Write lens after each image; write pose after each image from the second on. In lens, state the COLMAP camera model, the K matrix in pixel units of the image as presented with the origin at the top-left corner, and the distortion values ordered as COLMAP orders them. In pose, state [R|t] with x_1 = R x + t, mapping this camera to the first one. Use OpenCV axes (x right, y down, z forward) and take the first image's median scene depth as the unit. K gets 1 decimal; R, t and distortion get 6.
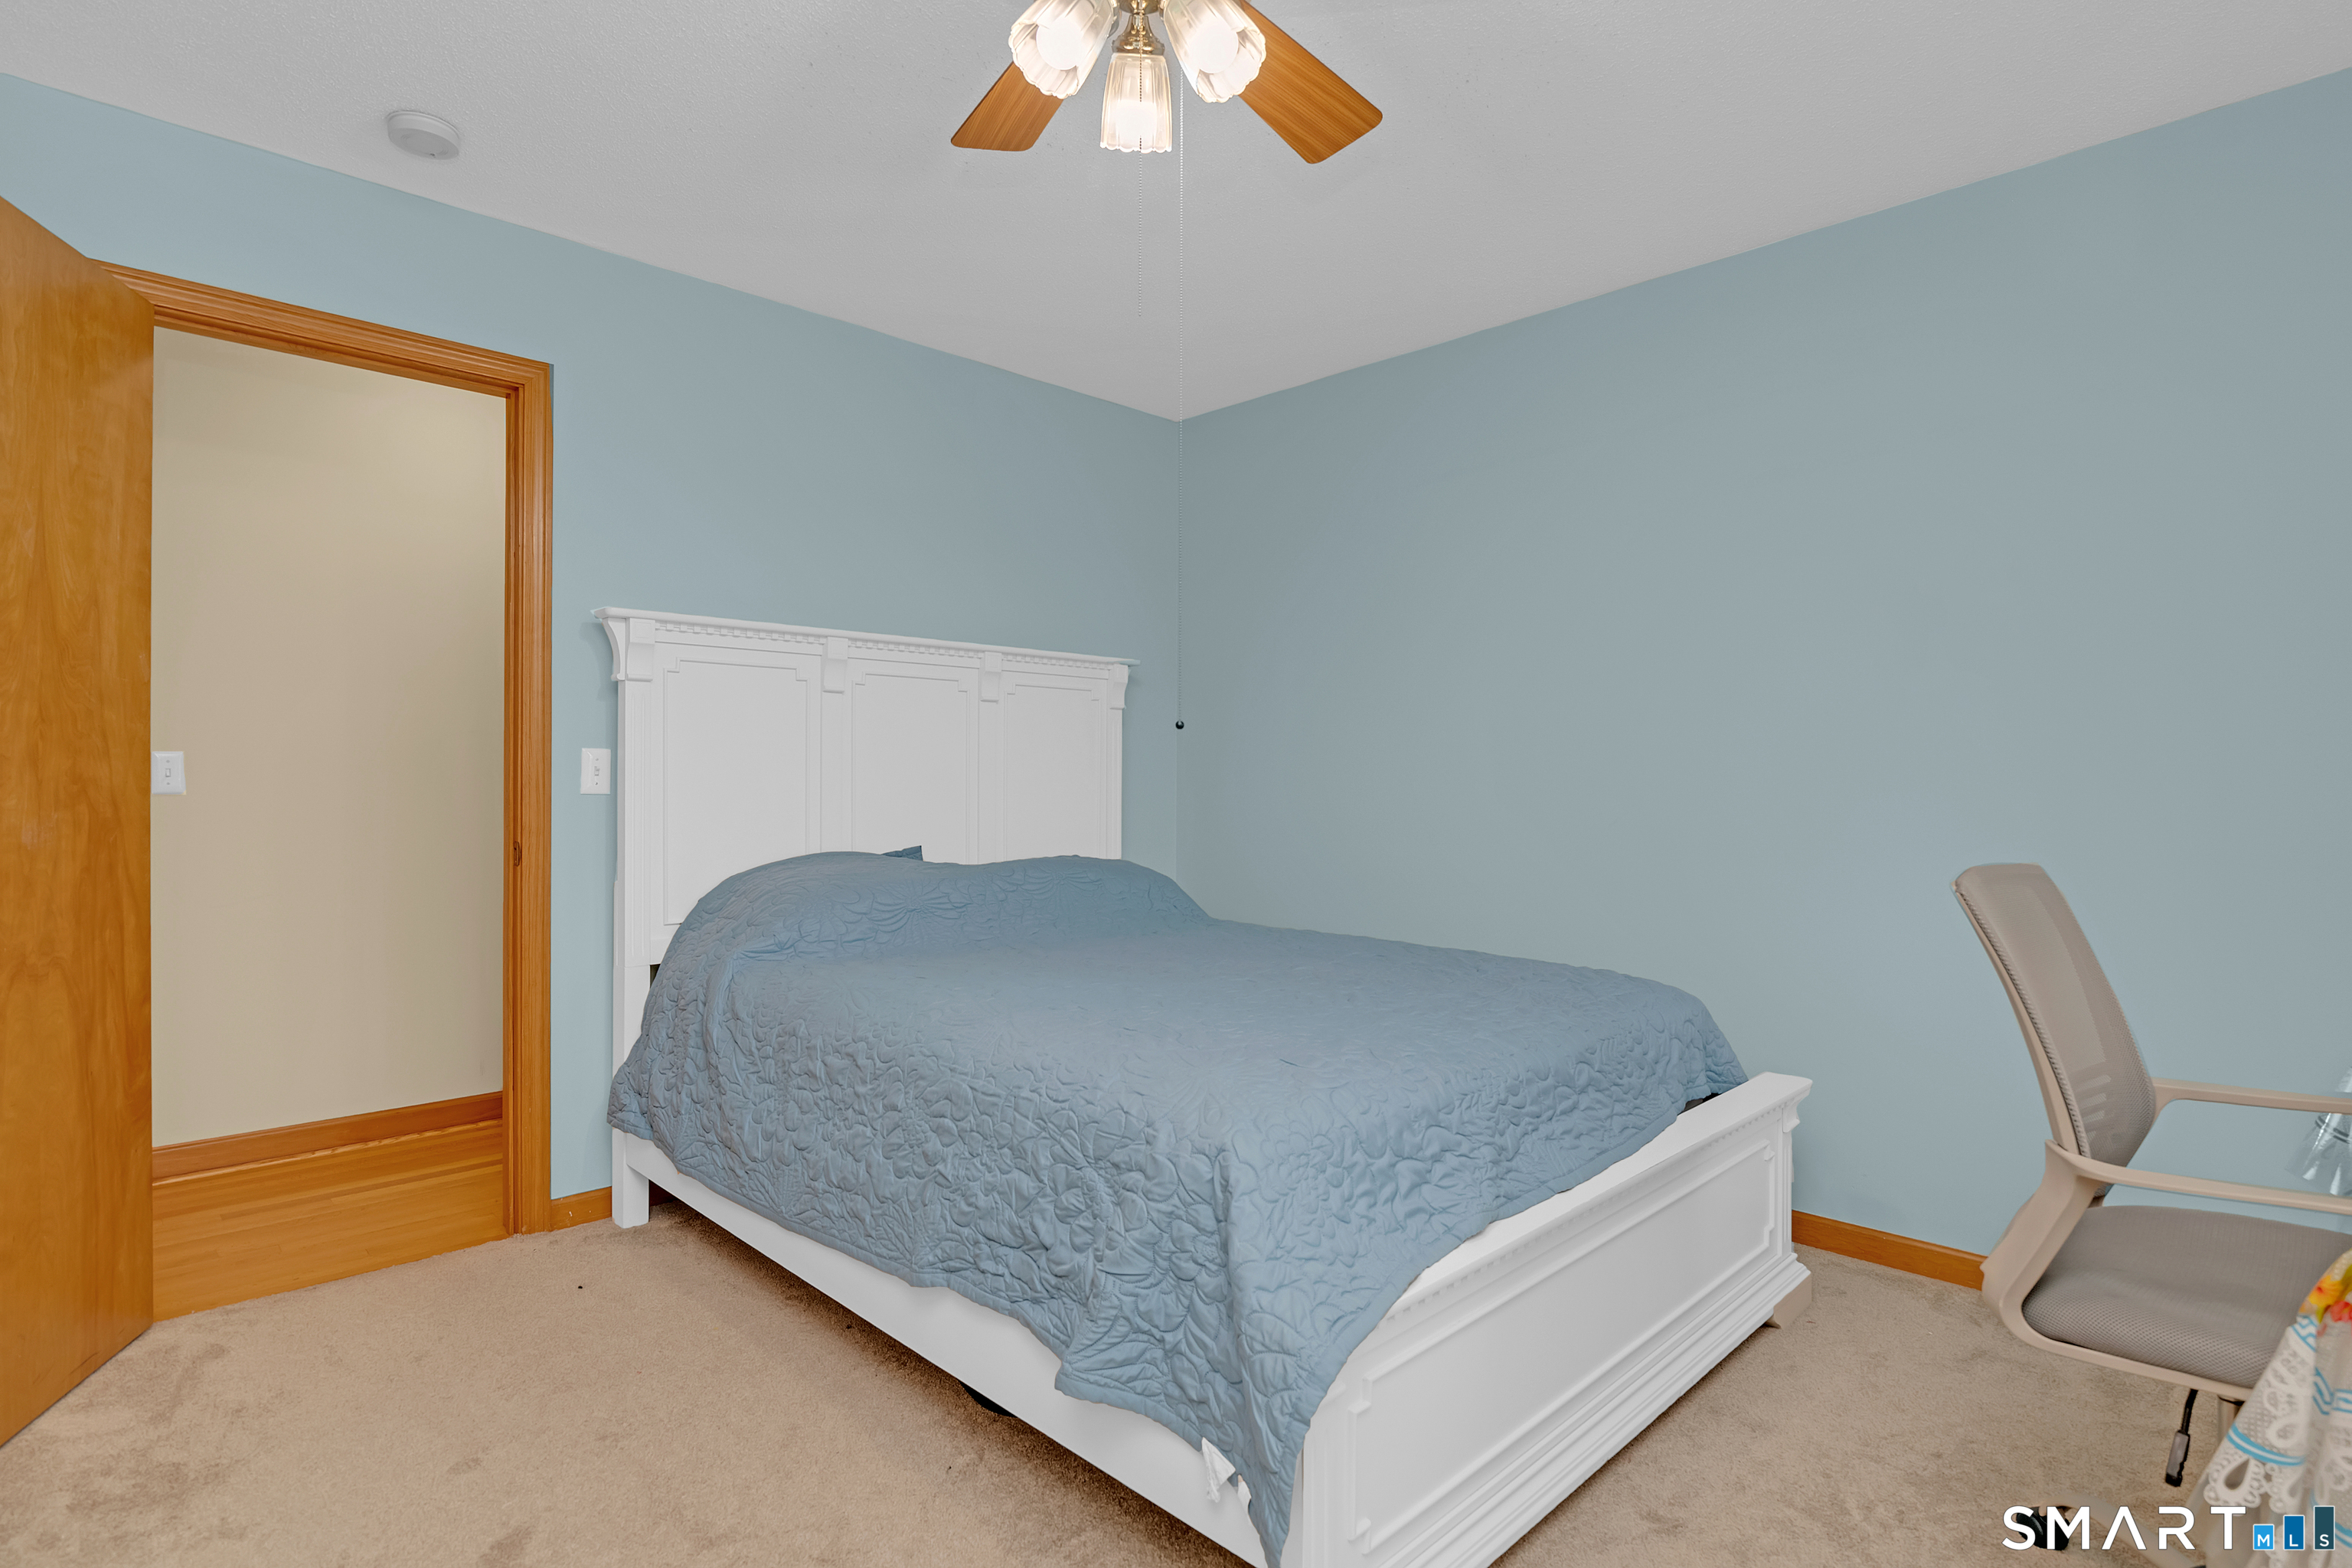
lens RADIAL K [[1181.1, 0, 1148.1], [0, 1181.1, 778.4], [0, 0, 1]] dist [0.001531, 0.000074]
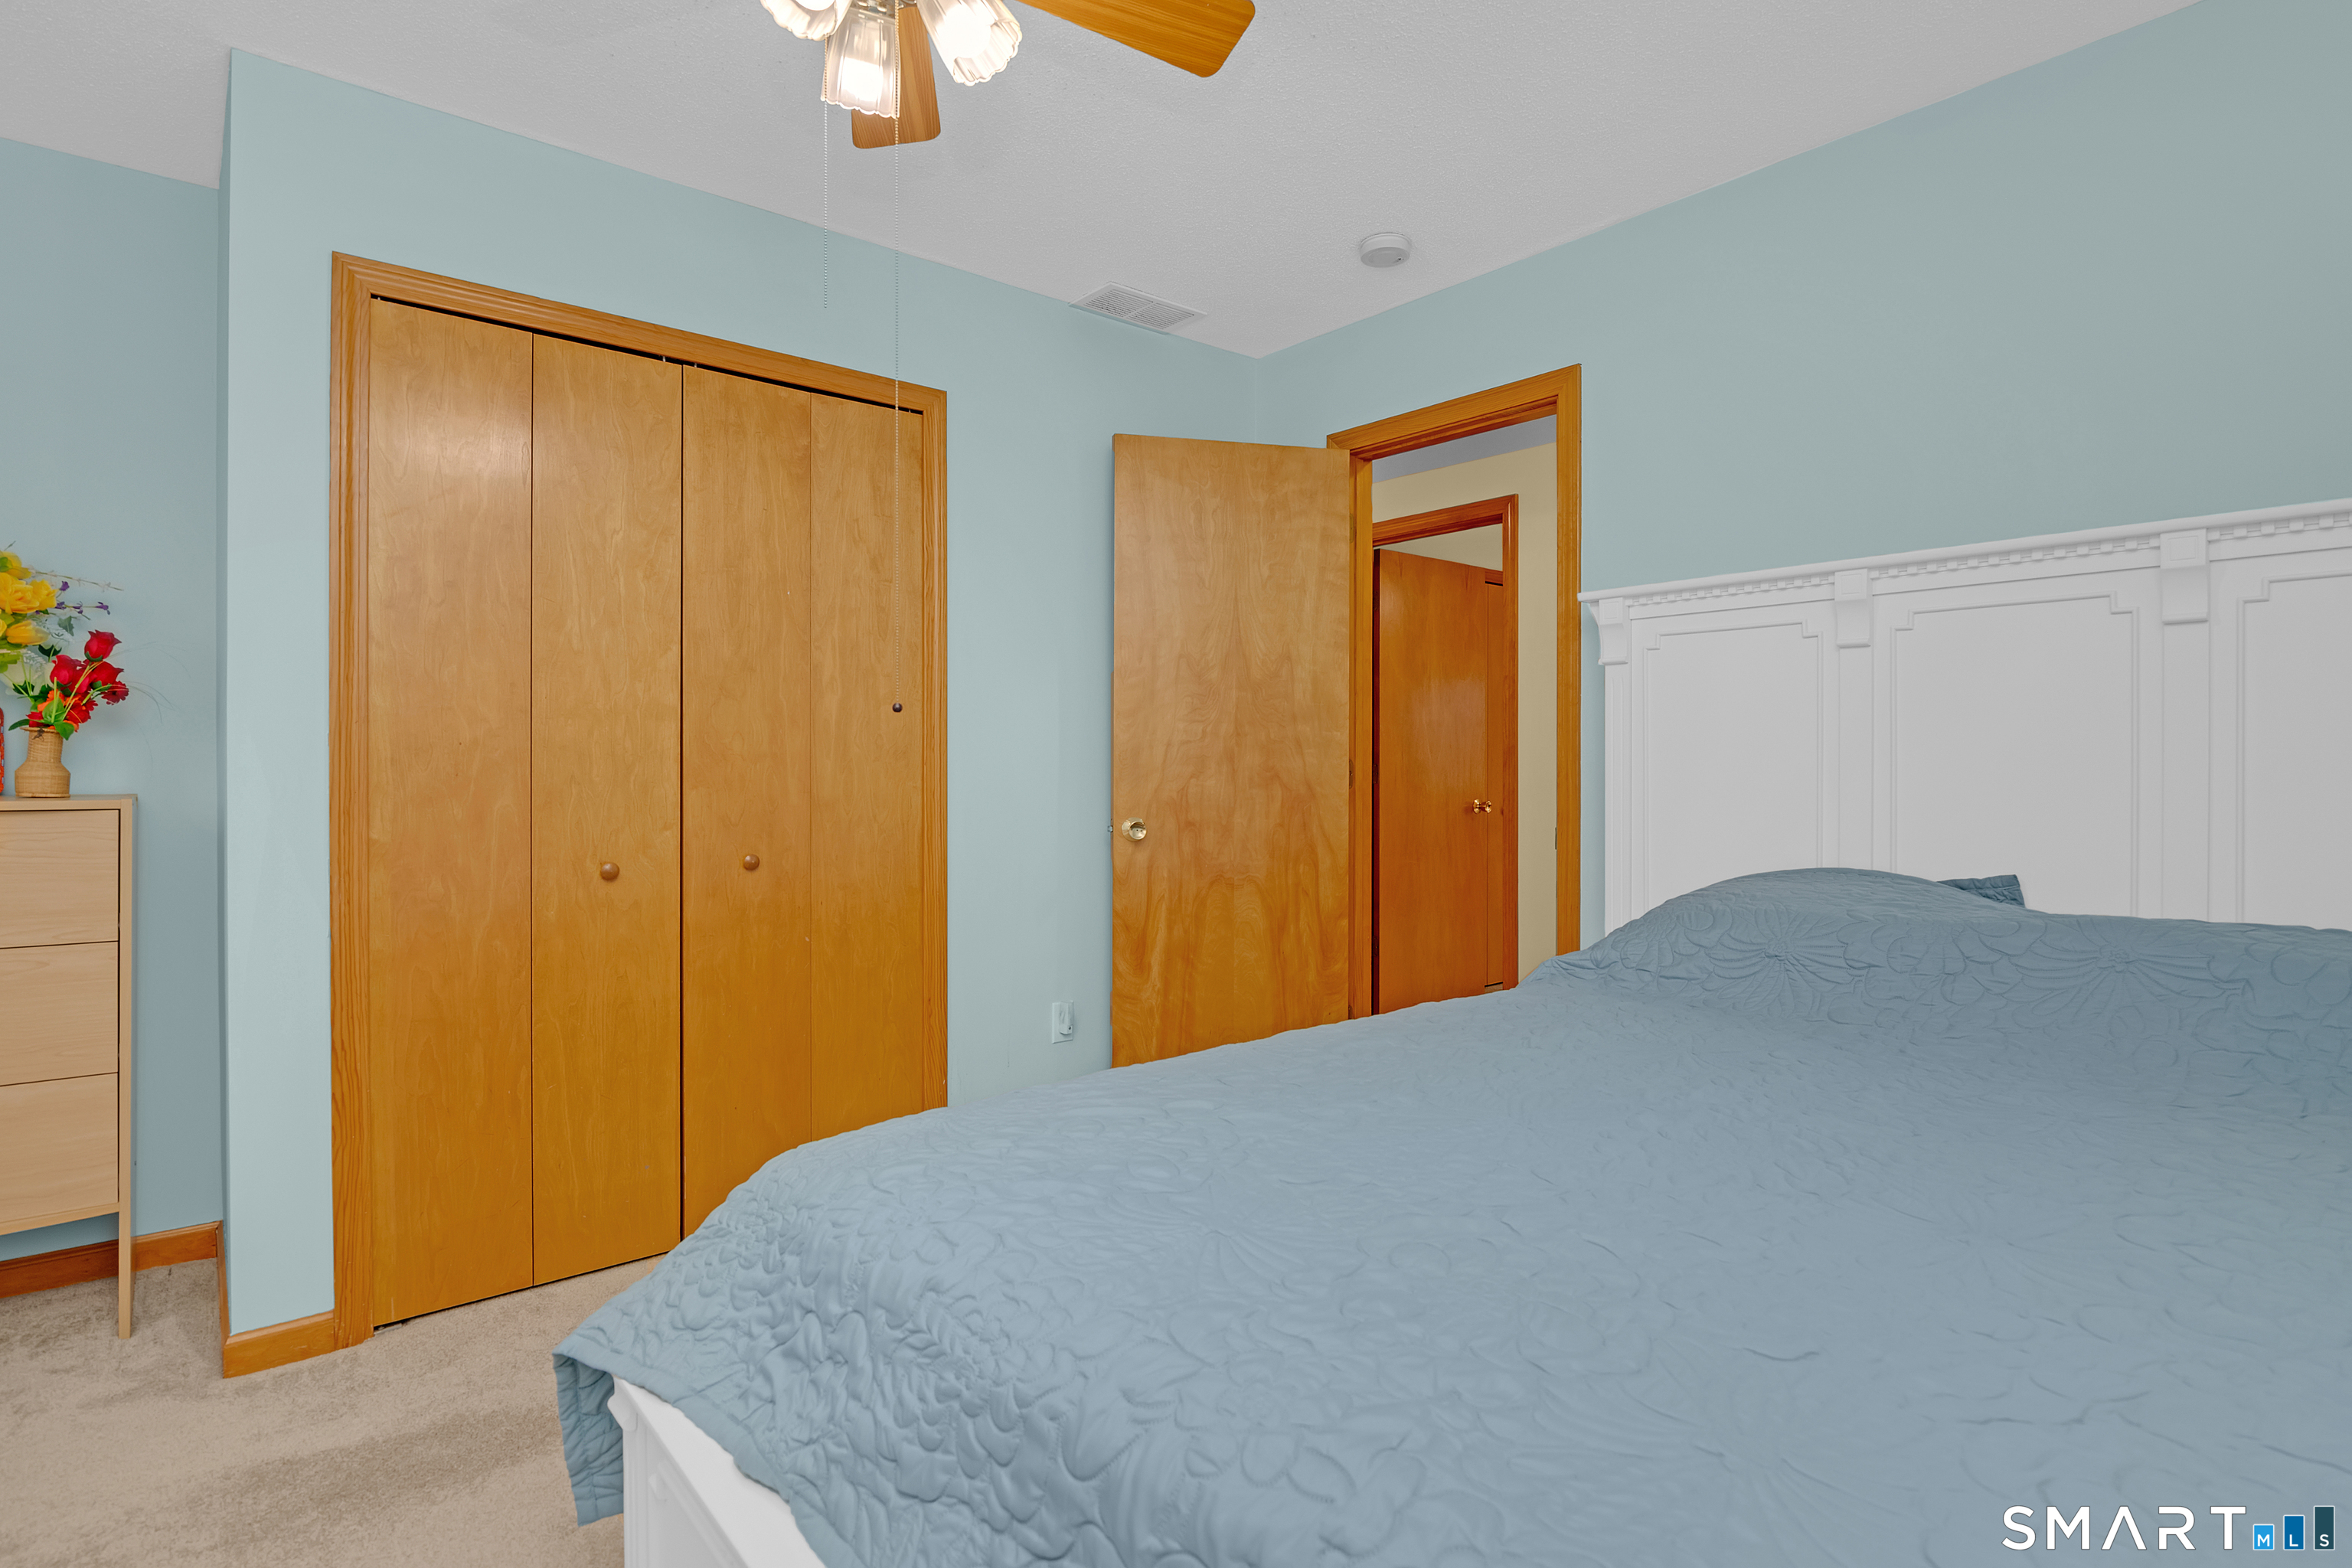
lens RADIAL K [[1158.8, 0, 1195.1], [0, 1158.8, 766.4], [0, 0, 1]] dist [-0.006958, -0.001704]
pose [[-0.054500, -0.002766, -0.998510, 0.679752], [-0.000707, 0.999996, -0.002732, 0.001129], [0.998513, 0.000557, -0.054502, 0.968982]]
